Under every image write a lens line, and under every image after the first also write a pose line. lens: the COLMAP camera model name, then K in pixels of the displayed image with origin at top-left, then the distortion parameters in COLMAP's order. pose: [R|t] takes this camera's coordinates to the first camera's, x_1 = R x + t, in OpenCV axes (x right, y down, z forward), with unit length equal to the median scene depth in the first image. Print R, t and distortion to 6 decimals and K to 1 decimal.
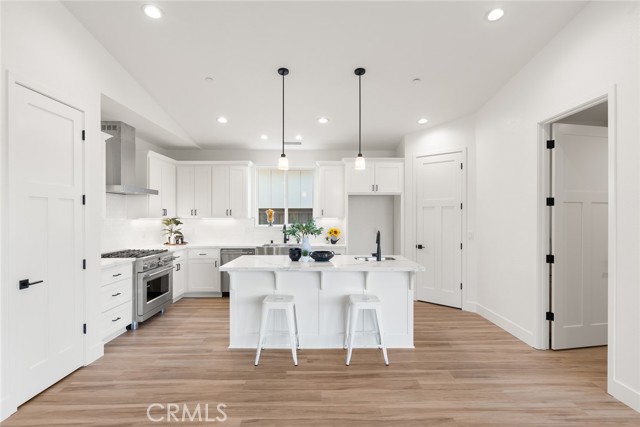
lens RADIAL K [[328.6, 0, 322.2], [0, 328.6, 215.8], [0, 0, 1]] dist [-0.002282, 0.002214]
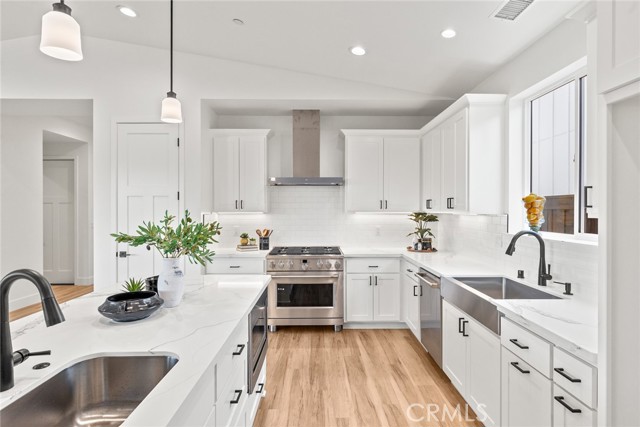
lens RADIAL K [[342.3, 0, 322.1], [0, 342.3, 209.9], [0, 0, 1]] dist [0.003769, -0.000099]
pose [[0.006322, 0.001231, -0.999979, 0.417769], [-0.001787, 0.999998, 0.001220, 0.000133], [0.999978, 0.001779, 0.006324, 1.186897]]
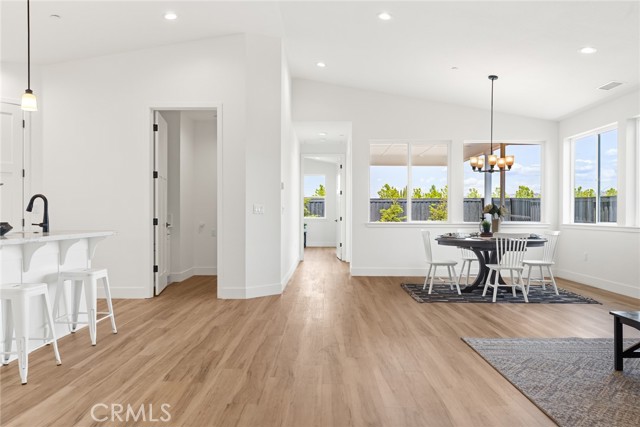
lens RADIAL K [[469.1, 0, 318.4], [0, 469.1, 212.7], [0, 0, 1]] dist [-0.005445, -0.004569]
pose [[0.024566, 0.002314, 0.999696, -0.890625], [0.001596, 0.999996, -0.002354, 0.089178], [-0.999697, 0.001654, 0.024562, 0.304478]]
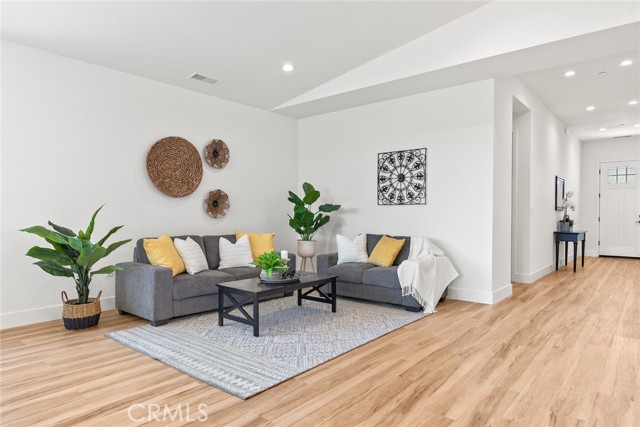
lens RADIAL K [[395.7, 0, 326.5], [0, 395.7, 216.9], [0, 0, 1]] dist [0.014910, 0.000456]
pose [[-0.638501, 0.005428, -0.769602, 0.501201], [-0.007171, 0.999890, 0.013001, 0.086694], [0.769588, 0.013820, -0.638392, 0.473975]]
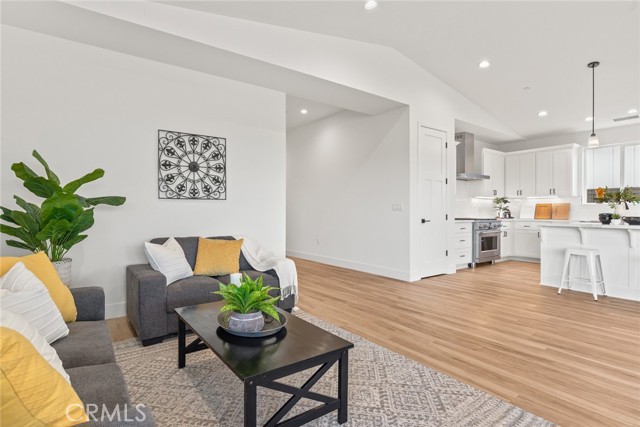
lens RADIAL K [[328.6, 0, 324.4], [0, 328.6, 208.1], [0, 0, 1]] dist [-0.002282, 0.002214]
pose [[0.588073, -0.003508, -0.808800, 0.258687], [-0.005345, 0.999952, -0.008224, 0.091613], [0.808790, 0.009159, 0.588026, -0.463135]]
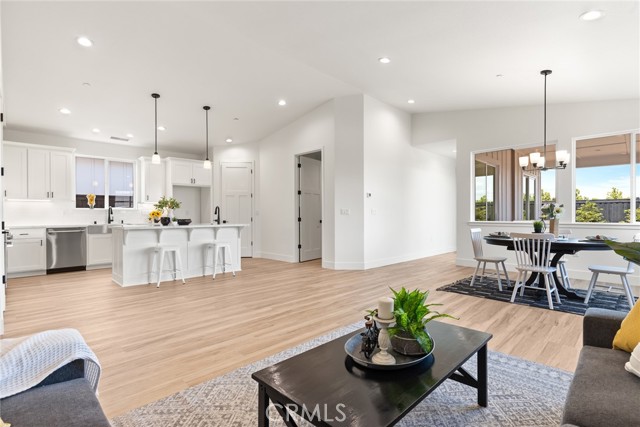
lens RADIAL K [[313.5, 0, 318.7], [0, 313.5, 215.9], [0, 0, 1]] dist [0.000796, 0.000958]
pose [[0.724771, -0.004722, 0.688973, -0.532212], [0.005352, 0.999985, 0.001224, 0.091716], [-0.688969, 0.002800, 0.724786, -0.483730]]
